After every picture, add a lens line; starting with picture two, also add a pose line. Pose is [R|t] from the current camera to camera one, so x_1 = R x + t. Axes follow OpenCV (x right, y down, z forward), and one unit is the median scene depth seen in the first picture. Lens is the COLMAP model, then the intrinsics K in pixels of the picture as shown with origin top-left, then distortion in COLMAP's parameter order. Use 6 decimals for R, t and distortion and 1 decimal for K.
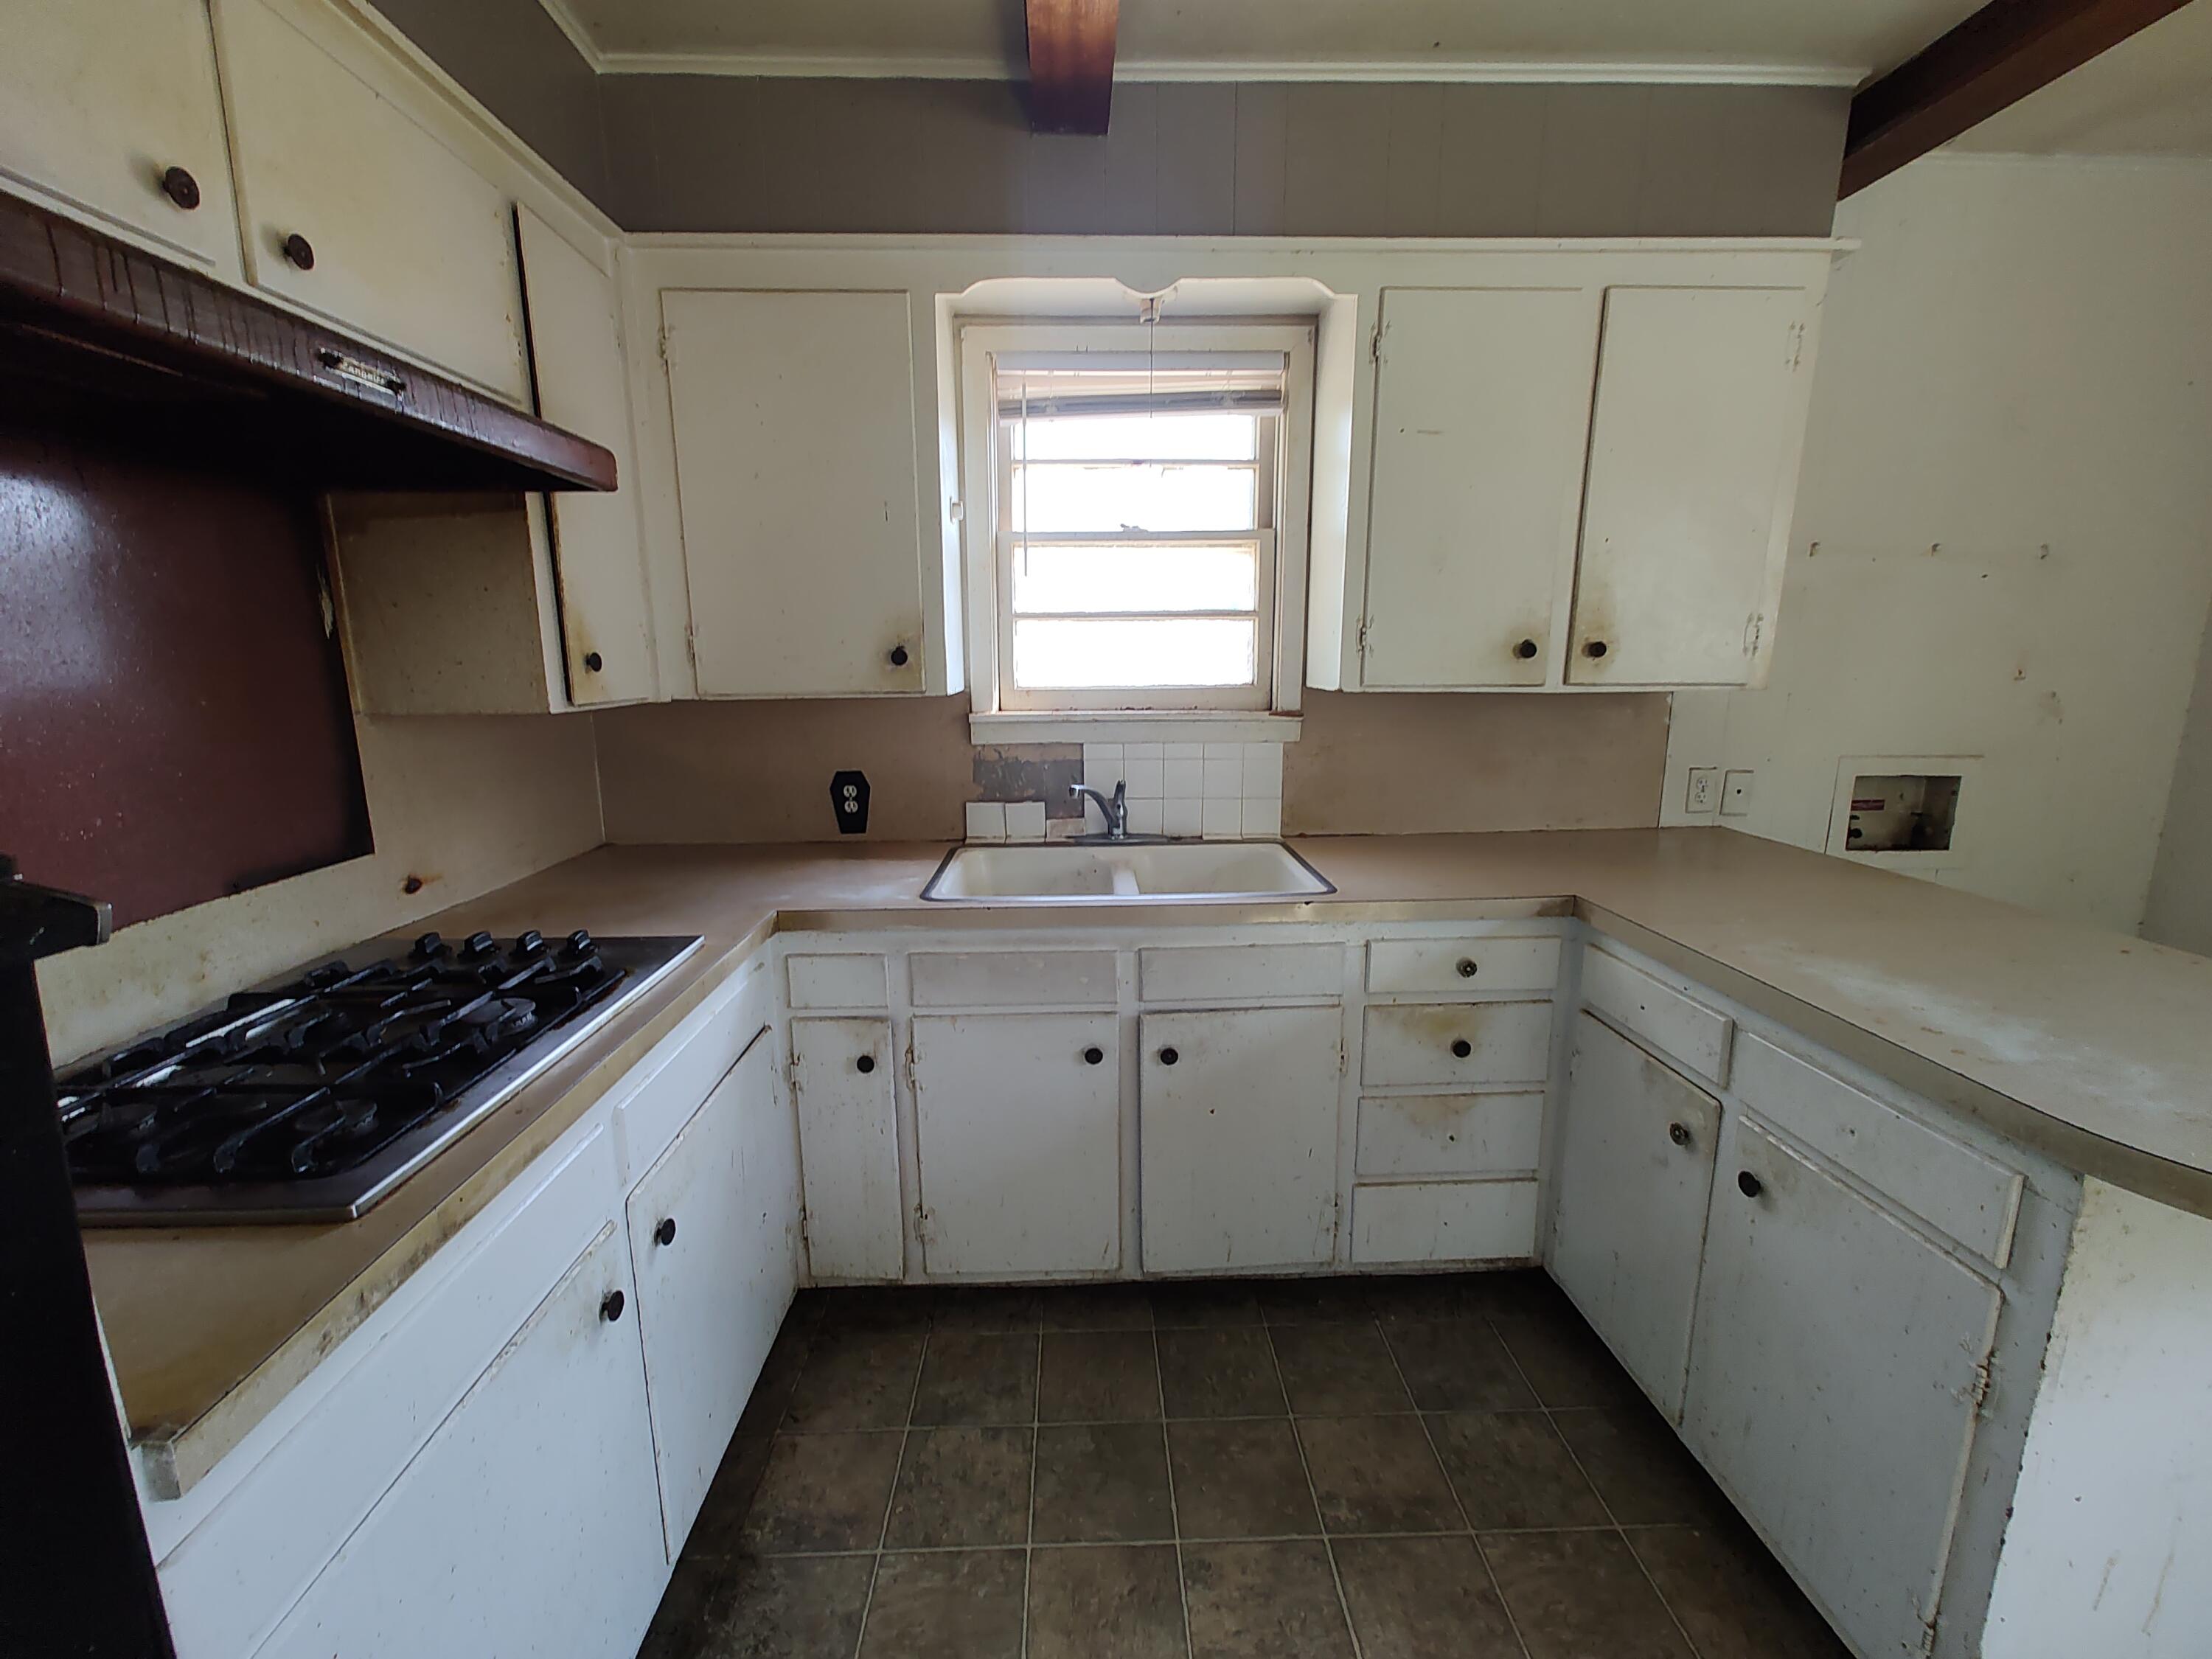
lens RADIAL K [[929.5, 0, 1106.0], [0, 929.5, 829.5], [0, 0, 1]] dist [-0.006722, 0.000427]
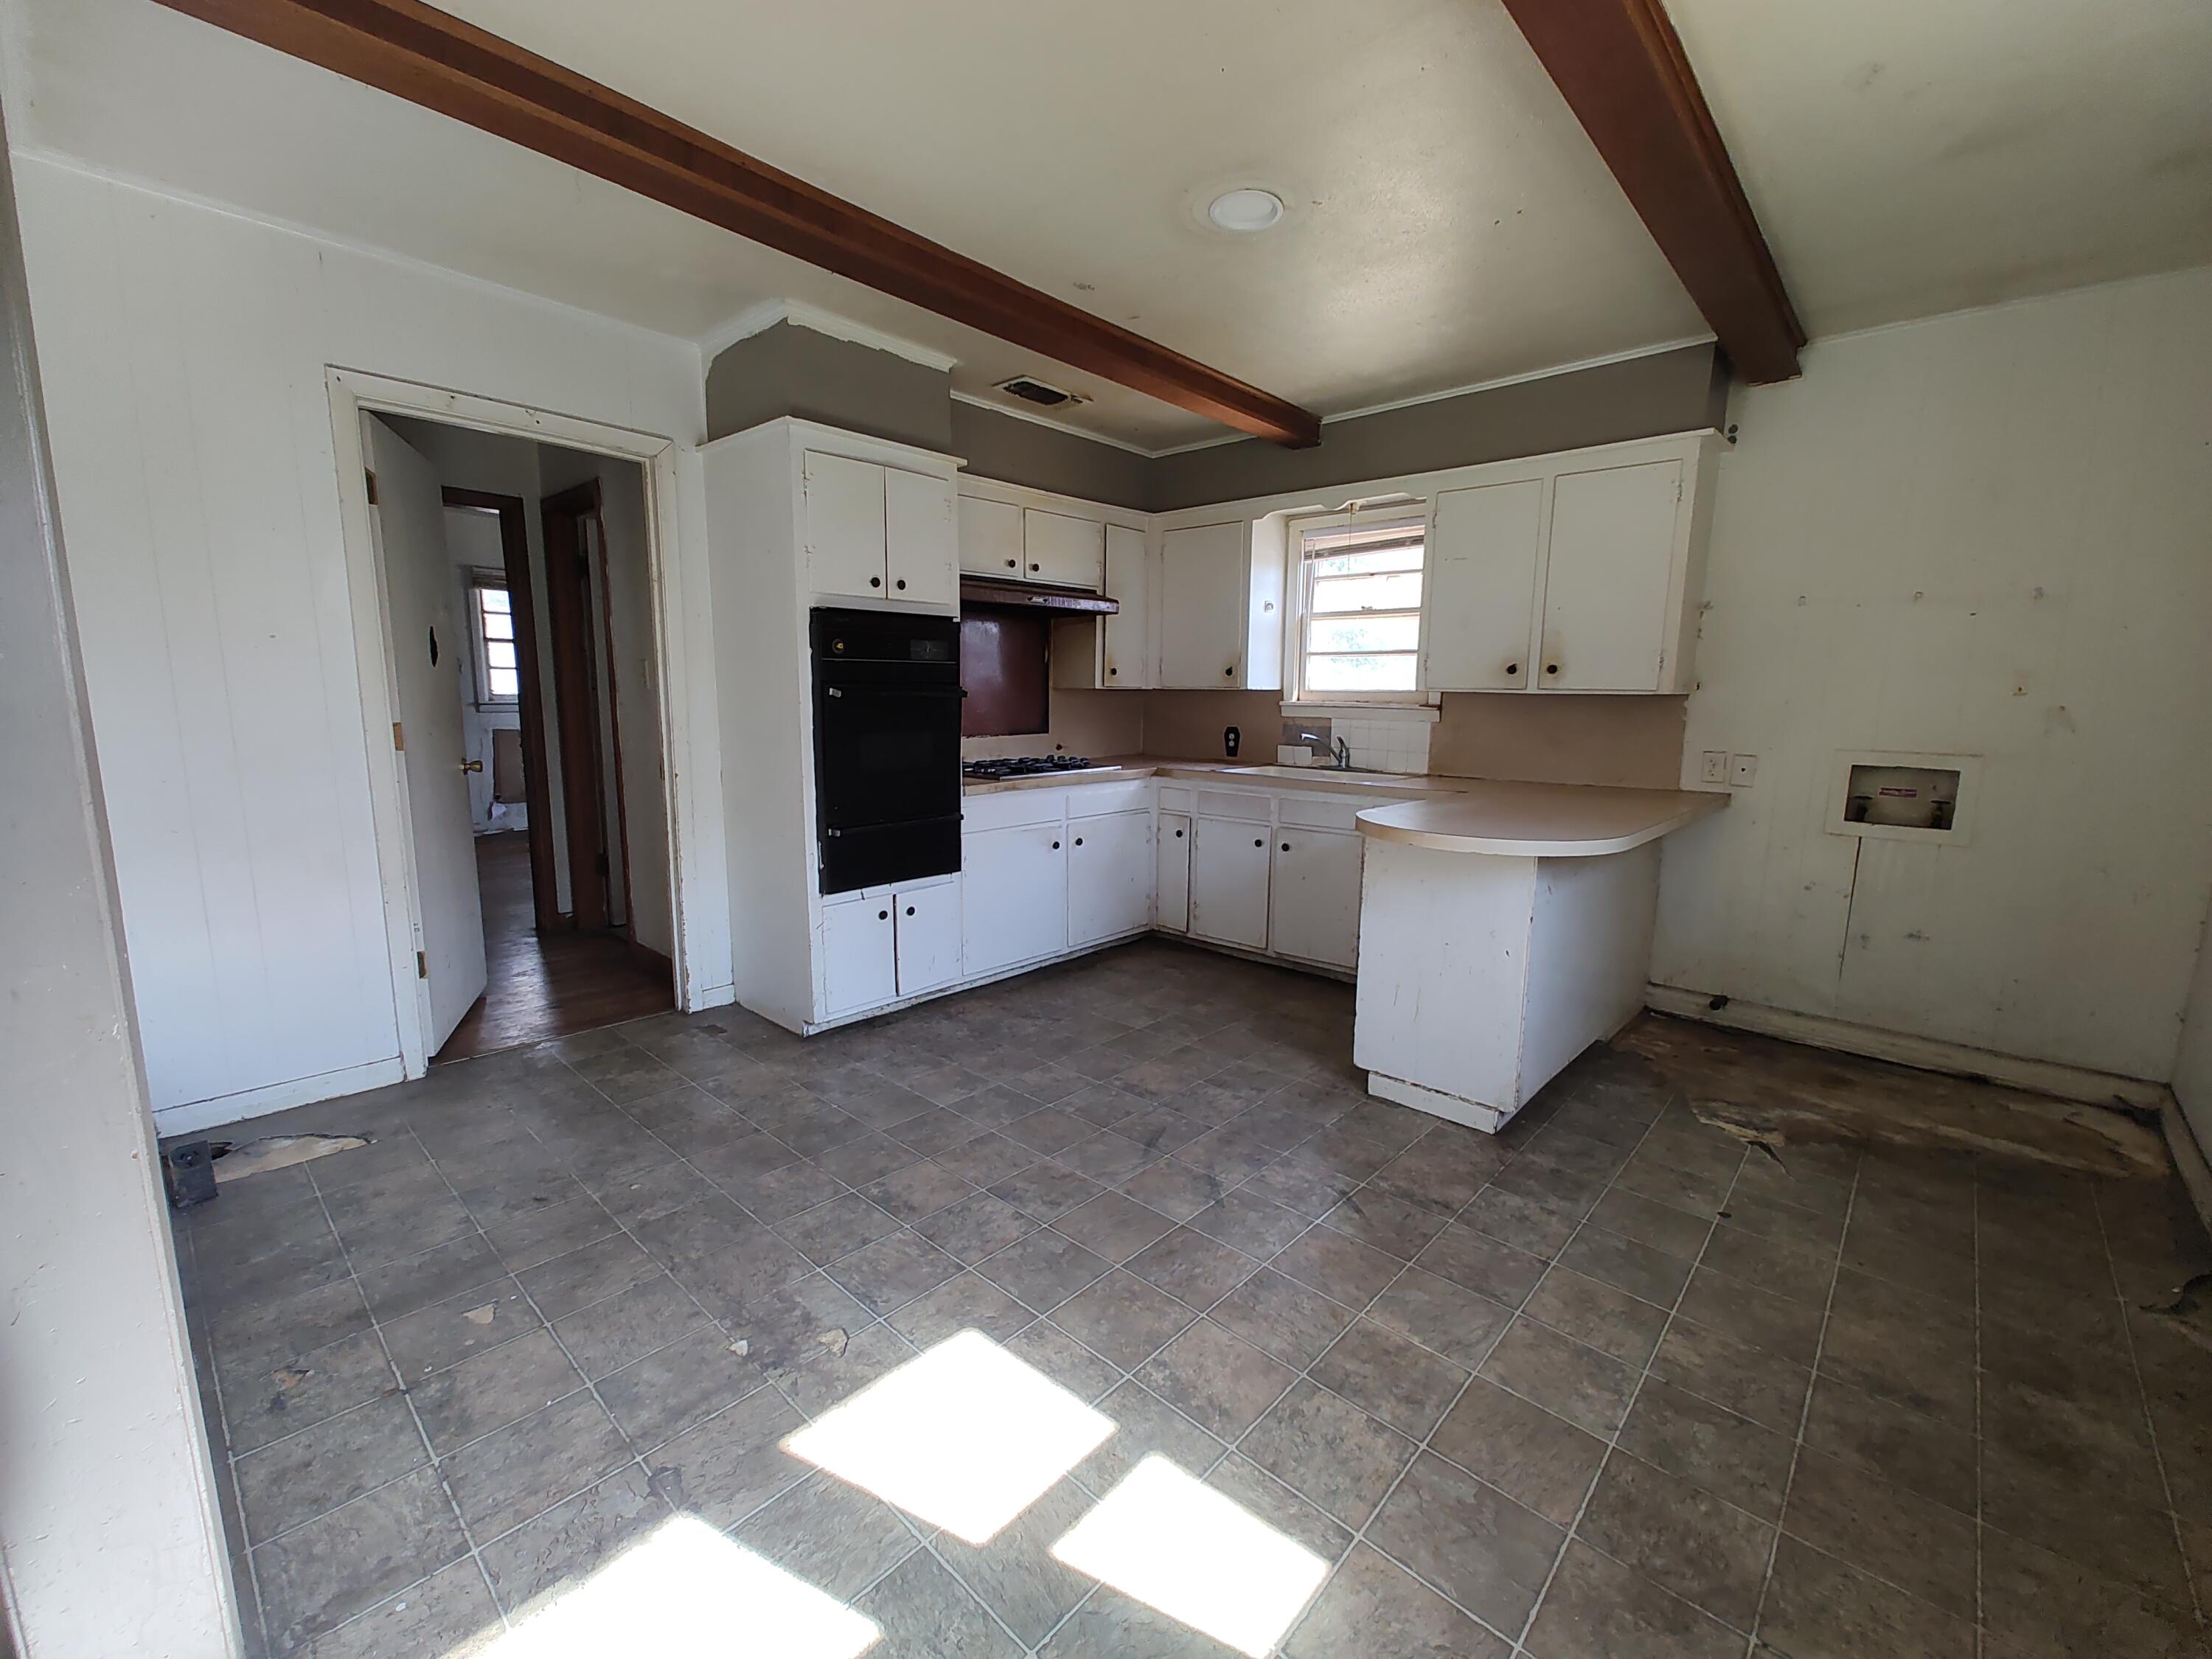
lens RADIAL K [[940.3, 0, 1106.0], [0, 940.3, 829.5], [0, 0, 1]] dist [0.000876, 0.000314]
pose [[0.721482, 0.117724, -0.682353, 1.039538], [-0.144374, 0.989359, 0.018038, 0.177523], [0.677215, 0.085500, 0.730800, -0.770930]]
